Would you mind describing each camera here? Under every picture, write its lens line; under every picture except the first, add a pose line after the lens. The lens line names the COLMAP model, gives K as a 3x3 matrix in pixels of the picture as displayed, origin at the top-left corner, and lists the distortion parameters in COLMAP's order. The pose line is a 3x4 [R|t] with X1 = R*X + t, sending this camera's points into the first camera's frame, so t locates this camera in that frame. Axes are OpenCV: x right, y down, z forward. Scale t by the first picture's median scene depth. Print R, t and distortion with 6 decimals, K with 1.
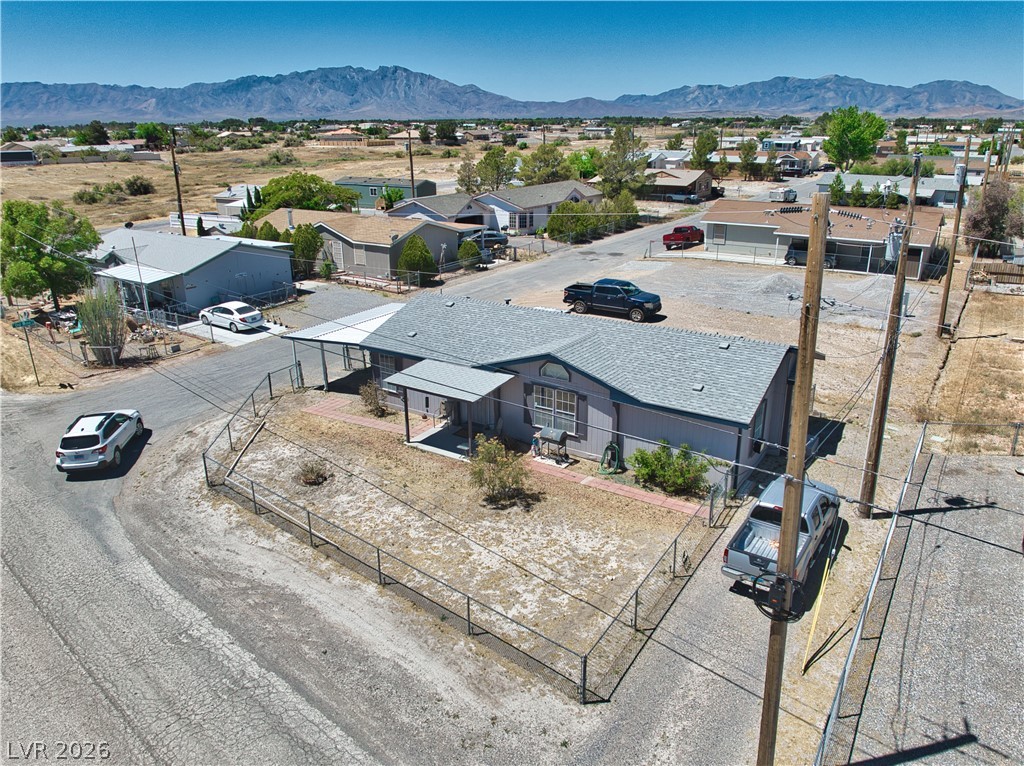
lens RADIAL K [[744.0, 0, 515.1], [0, 744.0, 412.0], [0, 0, 1]] dist [-0.014972, -0.024212]
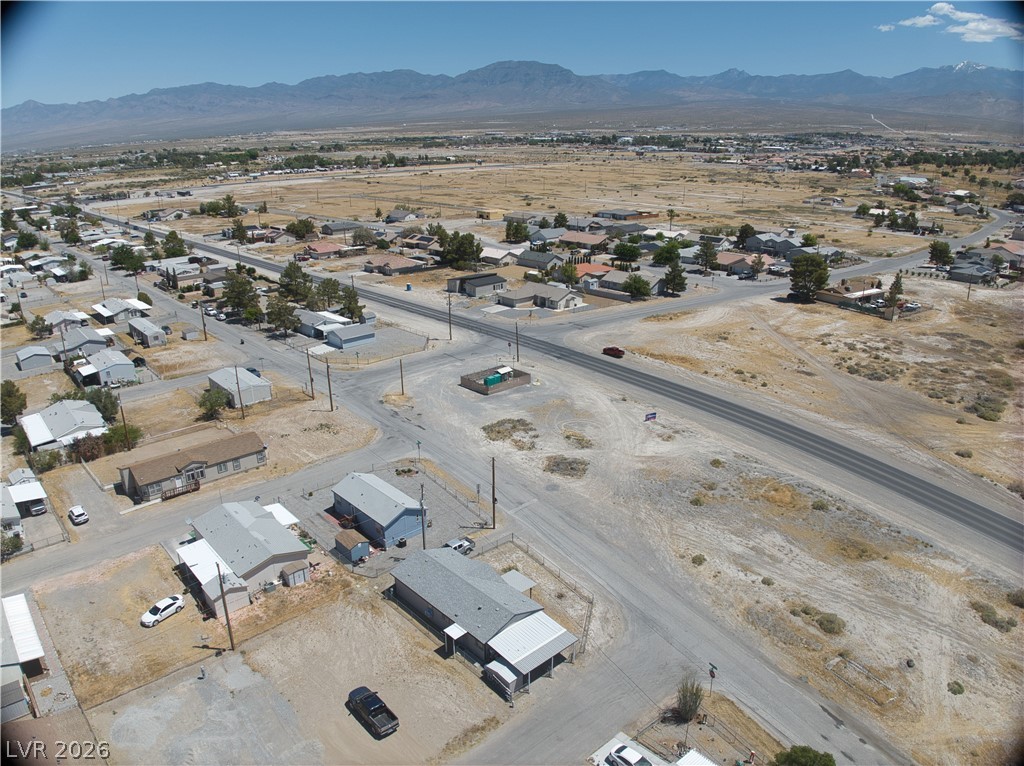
lens RADIAL K [[721.4, 0, 515.8], [0, 721.4, 386.1], [0, 0, 1]] dist [-0.099974, -0.018668]
pose [[-0.967918, -0.070979, 0.241032, -0.448811], [0.106417, 0.753187, 0.649142, -1.559195], [-0.227618, 0.653966, -0.721470, 1.574513]]
